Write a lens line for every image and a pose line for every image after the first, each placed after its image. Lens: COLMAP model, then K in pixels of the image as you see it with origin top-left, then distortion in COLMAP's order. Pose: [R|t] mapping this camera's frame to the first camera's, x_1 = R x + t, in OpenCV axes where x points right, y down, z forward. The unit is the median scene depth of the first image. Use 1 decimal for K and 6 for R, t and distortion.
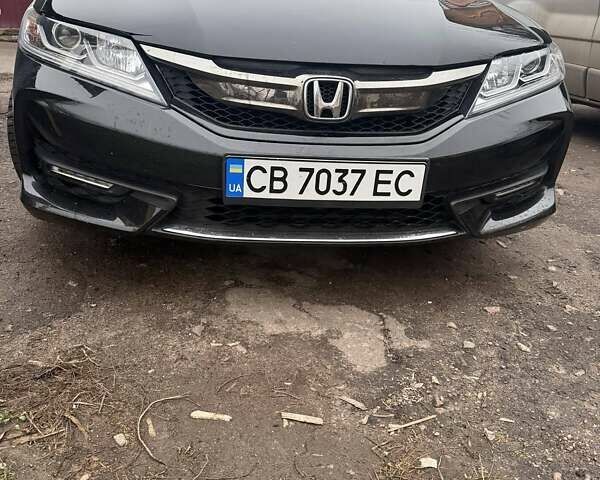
lens RADIAL K [[528.9, 0, 300.0], [0, 528.9, 240.0], [0, 0, 1]] dist [0.084849, -0.003545]
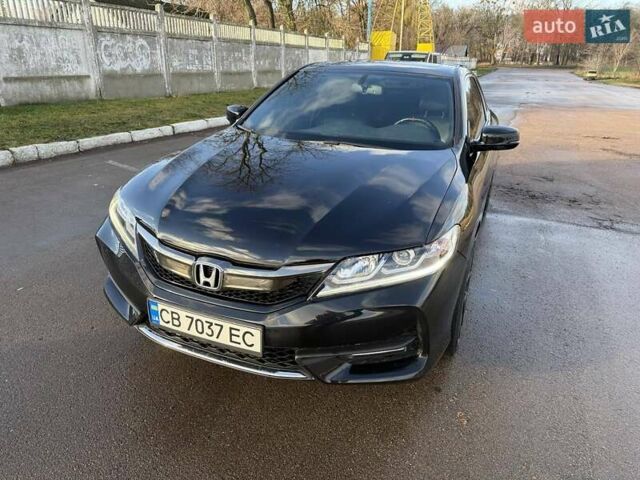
lens RADIAL K [[427.5, 0, 323.0], [0, 427.5, 243.9], [0, 0, 1]] dist [0.055260, -0.081154]
pose [[0.894649, 0.156802, -0.418350, 0.858034], [-0.179722, 0.983592, -0.015678, -0.393807], [0.409028, 0.089213, 0.908151, -0.017821]]
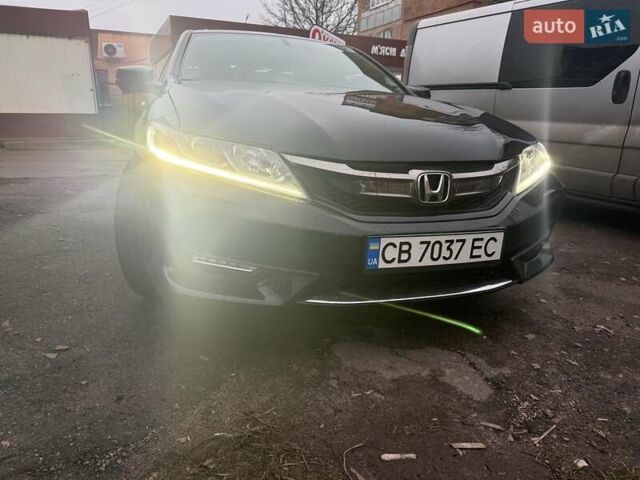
lens RADIAL K [[427.5, 0, 323.0], [0, 427.5, 243.9], [0, 0, 1]] dist [0.055260, -0.081154]
pose [[0.977471, -0.078646, 0.195869, -0.424869], [0.101376, 0.988875, -0.108855, -0.041651], [-0.185129, 0.126259, 0.974570, 0.042313]]
